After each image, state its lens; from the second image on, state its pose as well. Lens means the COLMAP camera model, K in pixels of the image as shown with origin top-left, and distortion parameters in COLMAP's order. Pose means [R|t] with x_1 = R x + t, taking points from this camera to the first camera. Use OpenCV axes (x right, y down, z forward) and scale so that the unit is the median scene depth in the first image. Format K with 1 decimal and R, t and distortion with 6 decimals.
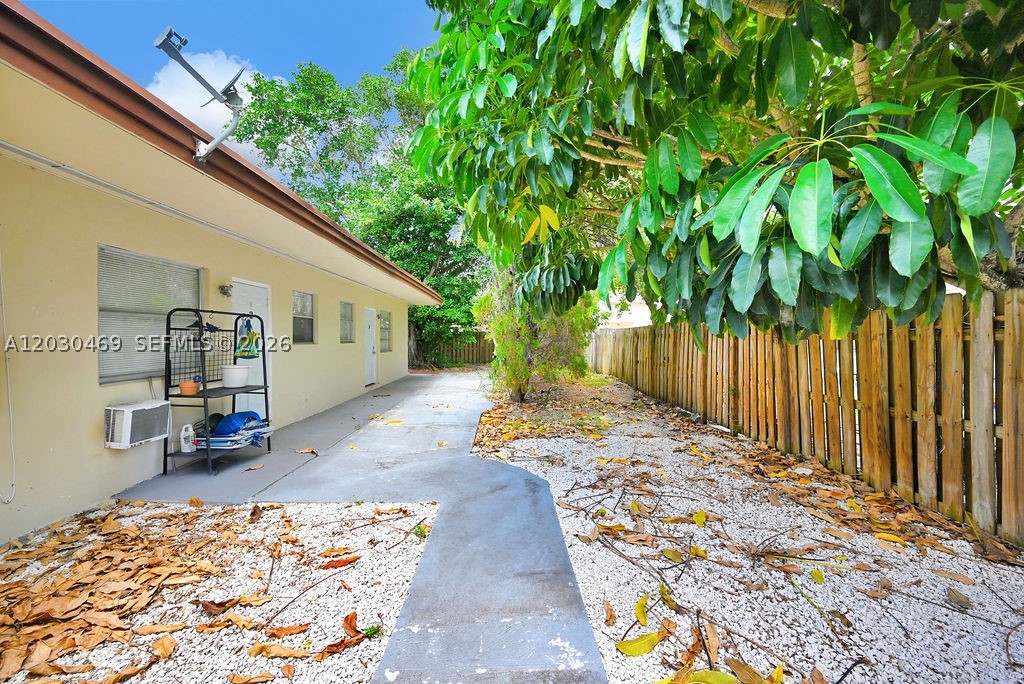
lens RADIAL K [[413.8, 0, 511.9], [0, 413.8, 338.3], [0, 0, 1]] dist [-0.002597, 0.000979]
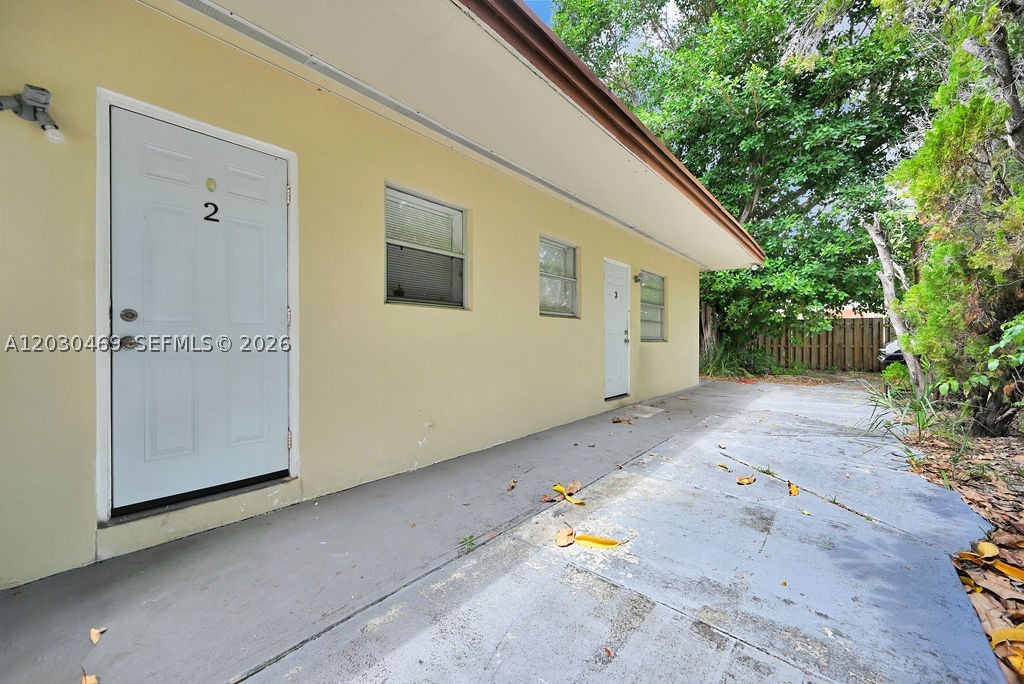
lens RADIAL K [[413.8, 0, 513.0], [0, 413.8, 344.5], [0, 0, 1]] dist [-0.002597, 0.000979]
pose [[0.763302, 0.003634, -0.646032, -0.068058], [0.000655, 0.999979, 0.006399, 0.027944], [0.646042, -0.005307, 0.763284, 0.370606]]
